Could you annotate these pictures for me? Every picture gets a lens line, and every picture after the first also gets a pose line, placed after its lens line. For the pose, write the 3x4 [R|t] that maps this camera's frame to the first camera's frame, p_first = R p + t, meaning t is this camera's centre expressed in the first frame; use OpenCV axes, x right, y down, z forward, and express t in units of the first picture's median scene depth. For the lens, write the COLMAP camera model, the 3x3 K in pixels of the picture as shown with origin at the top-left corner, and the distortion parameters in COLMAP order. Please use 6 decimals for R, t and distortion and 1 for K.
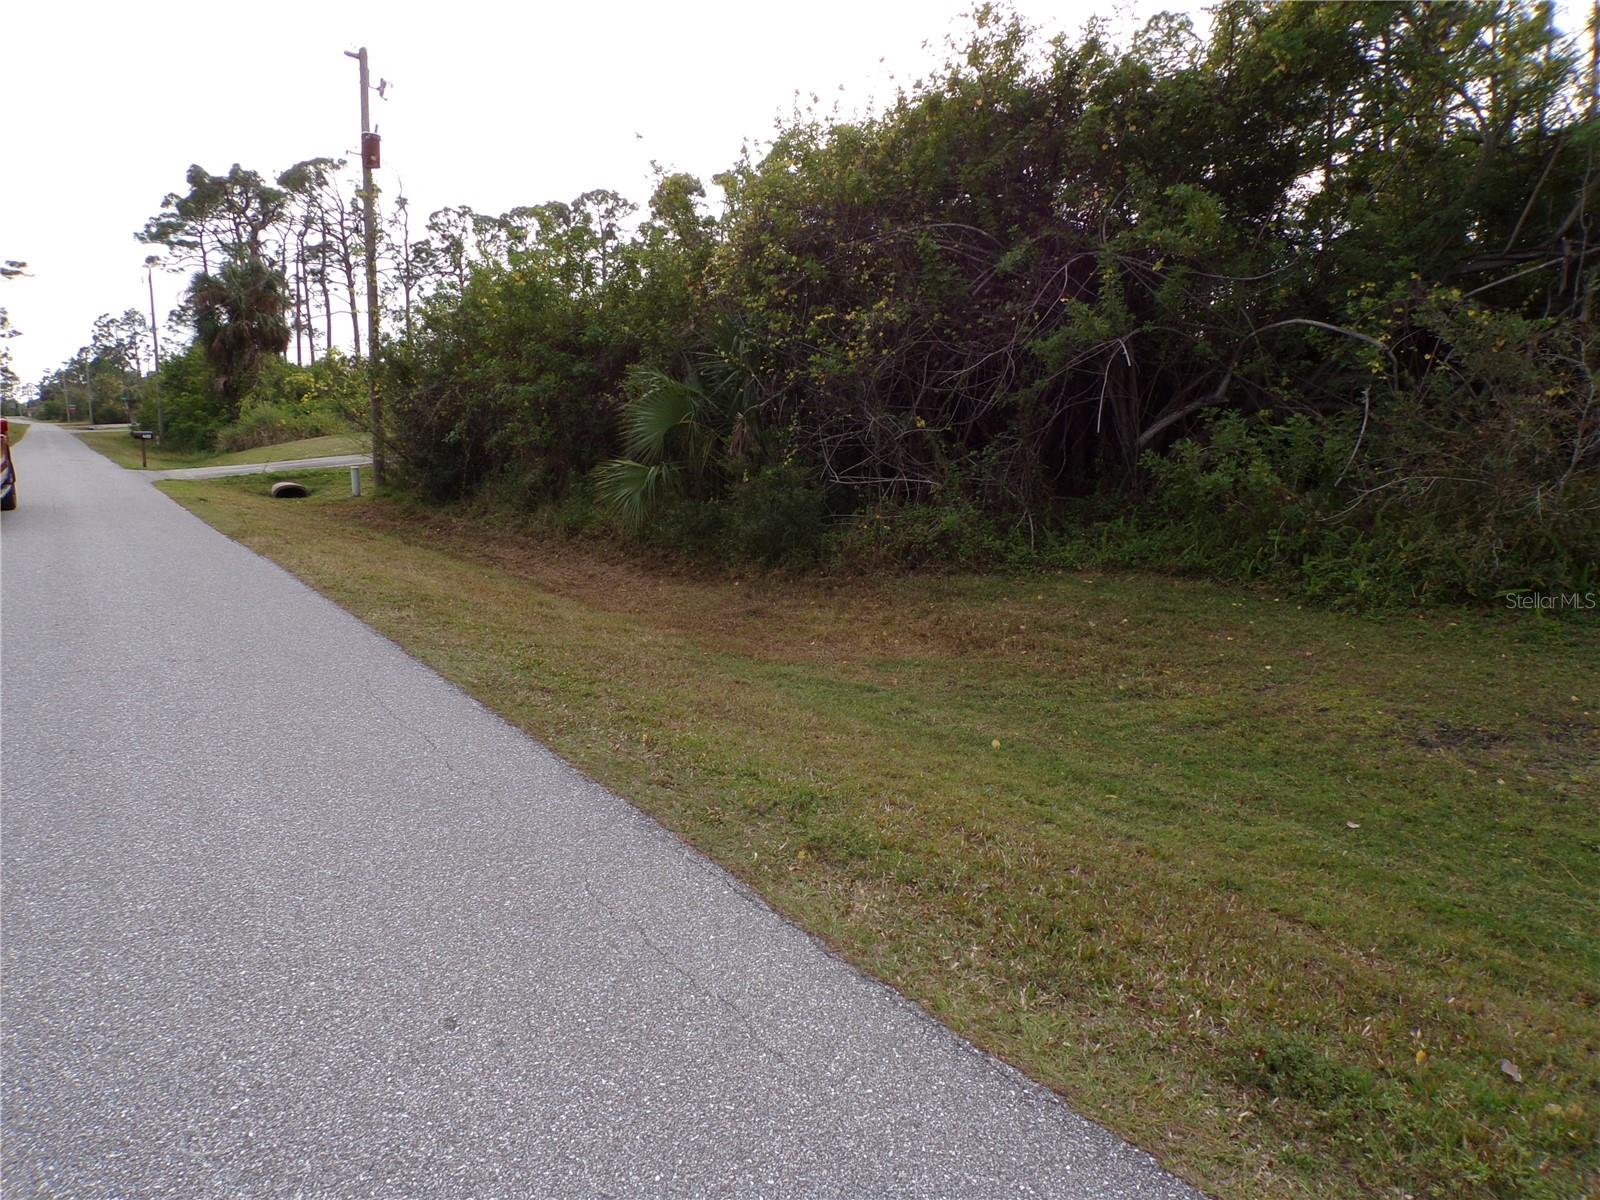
lens RADIAL K [[1082.9, 0, 796.9], [0, 1082.9, 601.3], [0, 0, 1]] dist [-0.022666, 0.032268]
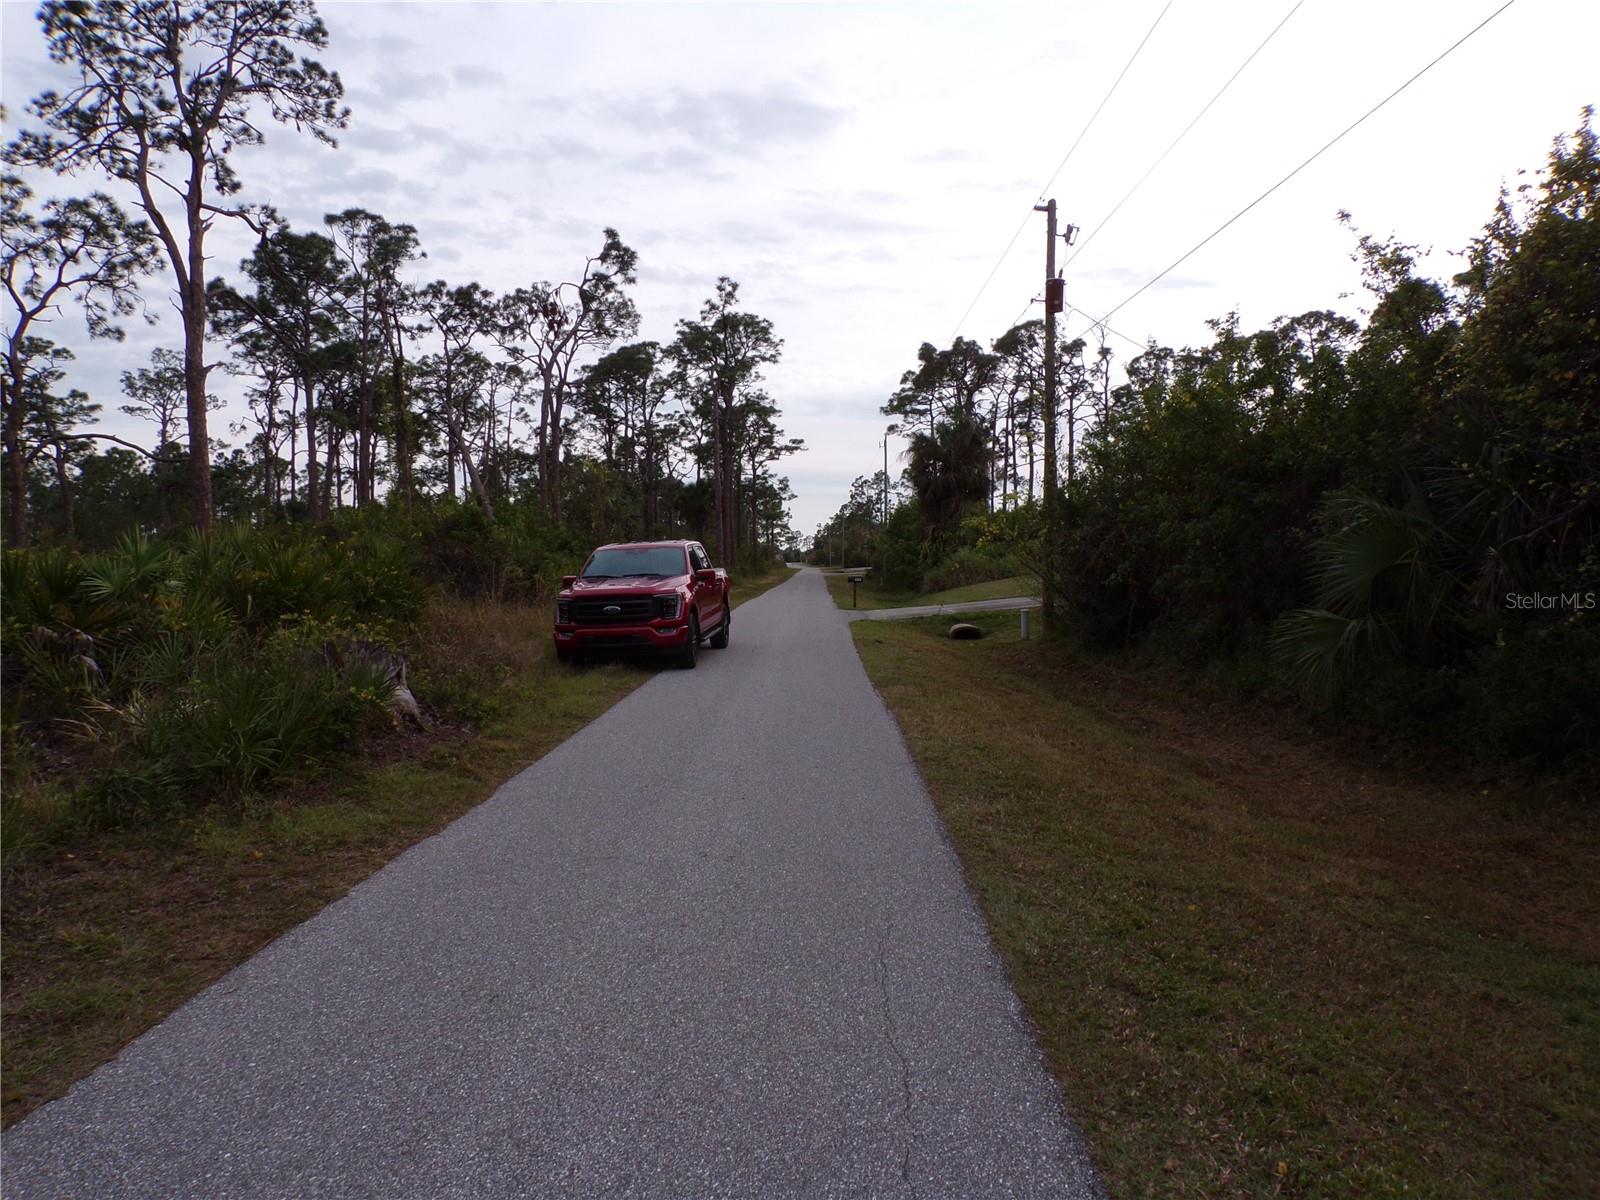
lens RADIAL K [[1082.9, 0, 796.9], [0, 1082.9, 601.3], [0, 0, 1]] dist [-0.022666, 0.032268]
pose [[0.813242, 0.002790, -0.581919, -0.008558], [-0.076263, 0.991875, -0.101824, -0.023500], [0.576907, 0.127187, 0.806847, 0.123392]]
